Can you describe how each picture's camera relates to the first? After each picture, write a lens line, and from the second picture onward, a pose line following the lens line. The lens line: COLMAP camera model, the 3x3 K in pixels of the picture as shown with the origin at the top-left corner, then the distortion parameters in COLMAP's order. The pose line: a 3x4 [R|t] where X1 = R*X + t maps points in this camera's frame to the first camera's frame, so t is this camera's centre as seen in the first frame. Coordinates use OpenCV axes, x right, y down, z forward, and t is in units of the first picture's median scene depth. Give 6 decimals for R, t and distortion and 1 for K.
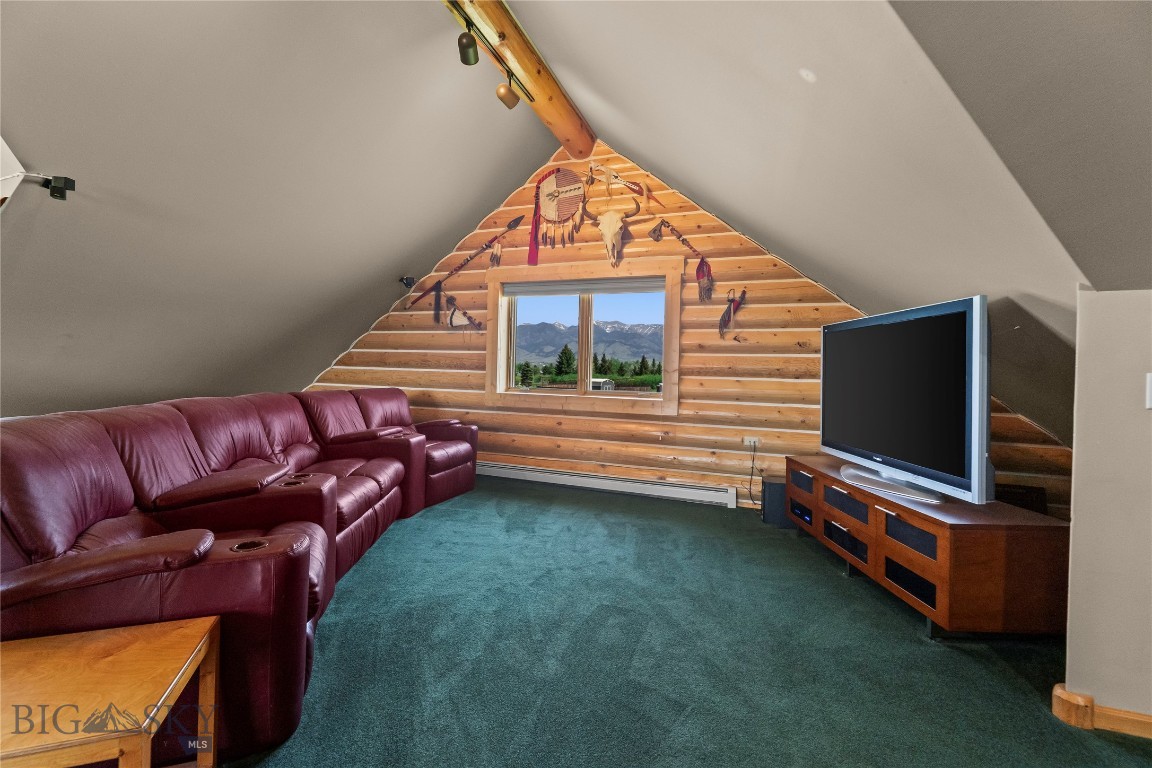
lens RADIAL K [[490.0, 0, 577.1], [0, 490.0, 374.2], [0, 0, 1]] dist [-0.003445, 0.000000]
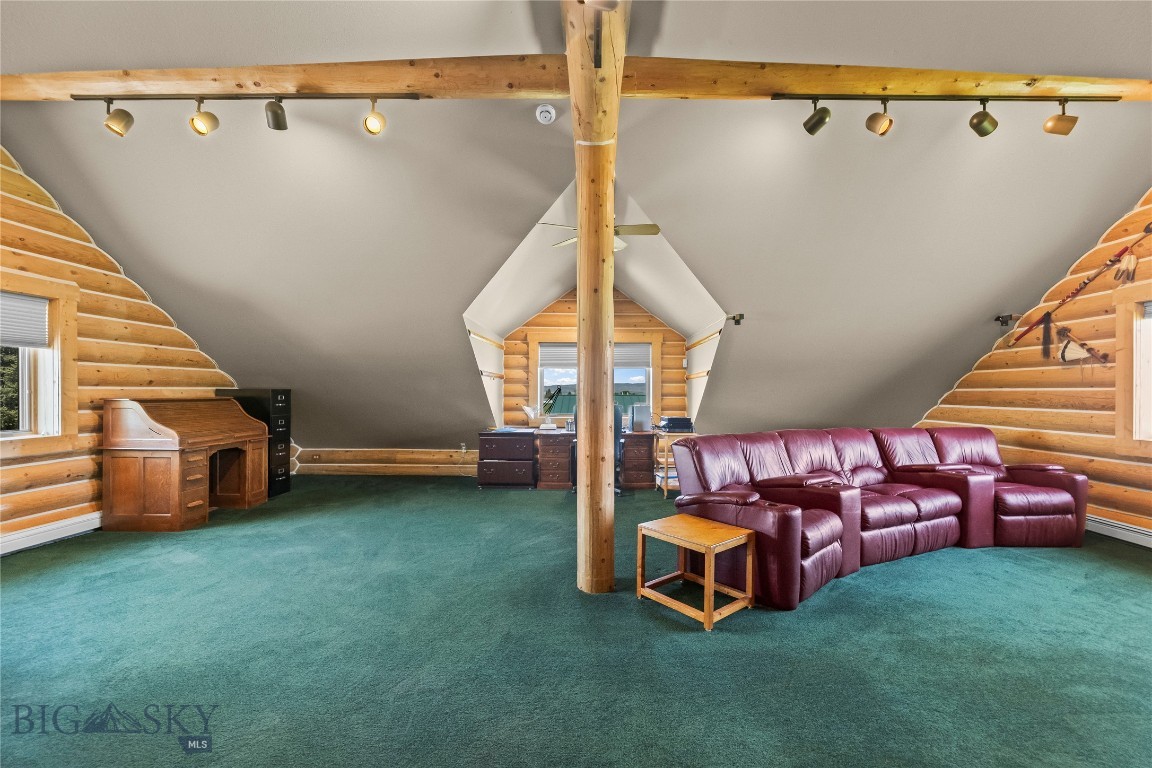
lens RADIAL K [[490.0, 0, 578.5], [0, 490.0, 390.9], [0, 0, 1]] dist [-0.003445, 0.000000]
pose [[0.326984, -0.026048, -0.944671, 0.300066], [0.002232, 0.999639, -0.026791, -0.022065], [0.945027, 0.006651, 0.326924, -0.128674]]
